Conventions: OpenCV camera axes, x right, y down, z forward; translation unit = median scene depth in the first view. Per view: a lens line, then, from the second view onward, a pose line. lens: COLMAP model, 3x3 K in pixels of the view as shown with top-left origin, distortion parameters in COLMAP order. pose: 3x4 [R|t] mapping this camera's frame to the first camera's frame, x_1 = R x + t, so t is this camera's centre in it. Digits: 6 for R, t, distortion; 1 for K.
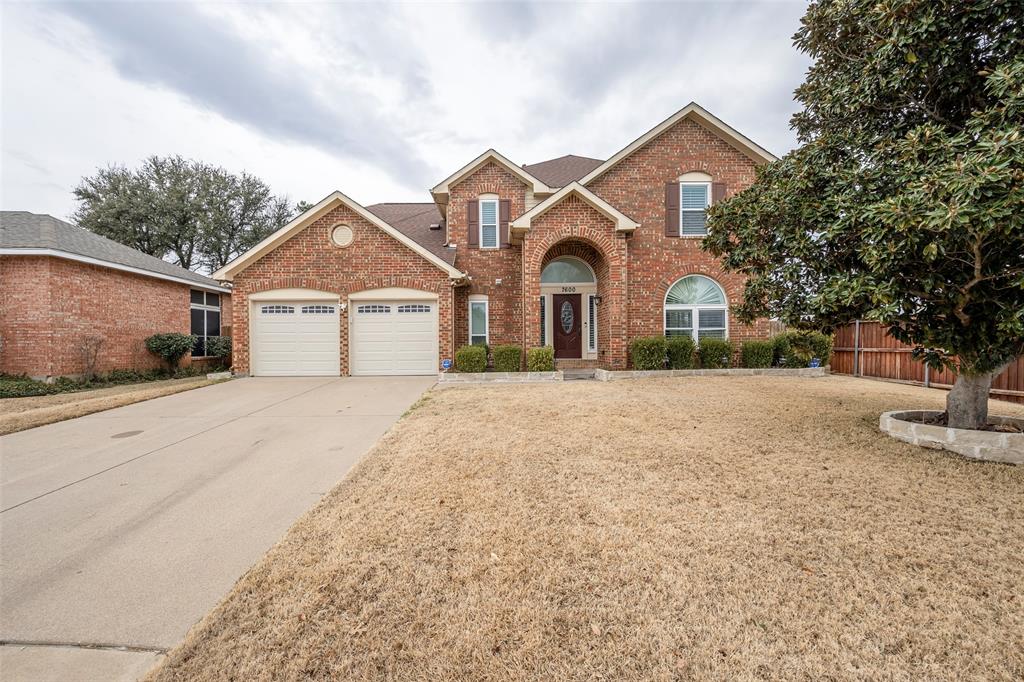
lens RADIAL K [[394.0, 0, 512.0], [0, 394.0, 341.0], [0, 0, 1]] dist [0.000862, 0.000057]
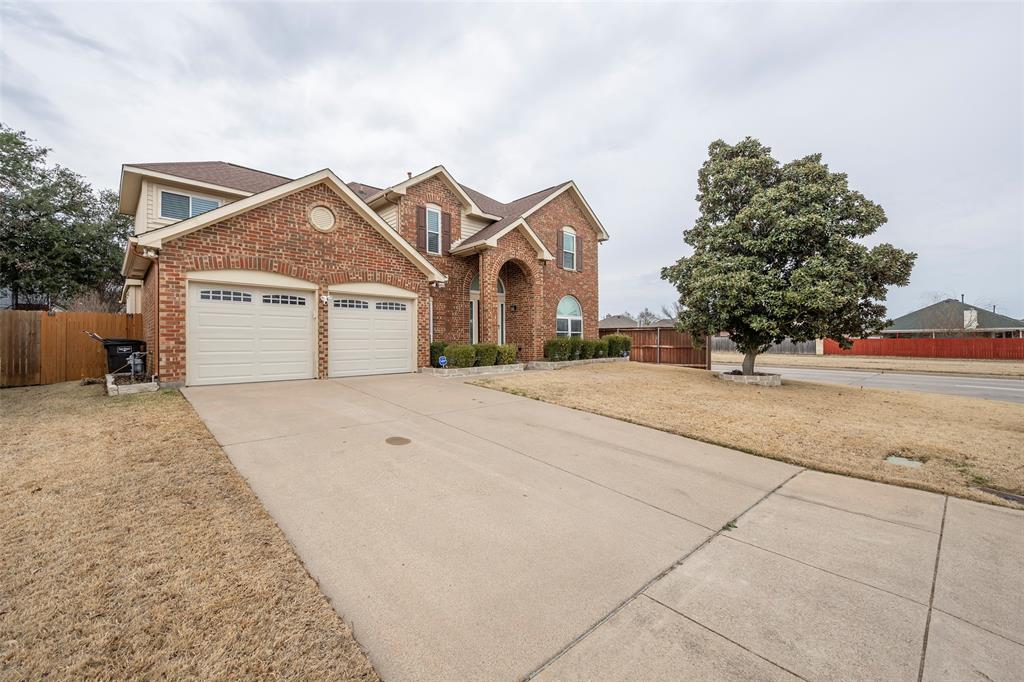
lens RADIAL K [[397.8, 0, 512.4], [0, 397.8, 327.8], [0, 0, 1]] dist [0.016150, 0.000074]
pose [[0.729498, 0.028215, 0.683401, -0.721482], [-0.009084, 0.999460, -0.031567, 0.001150], [-0.683923, 0.016820, 0.729360, 0.062521]]
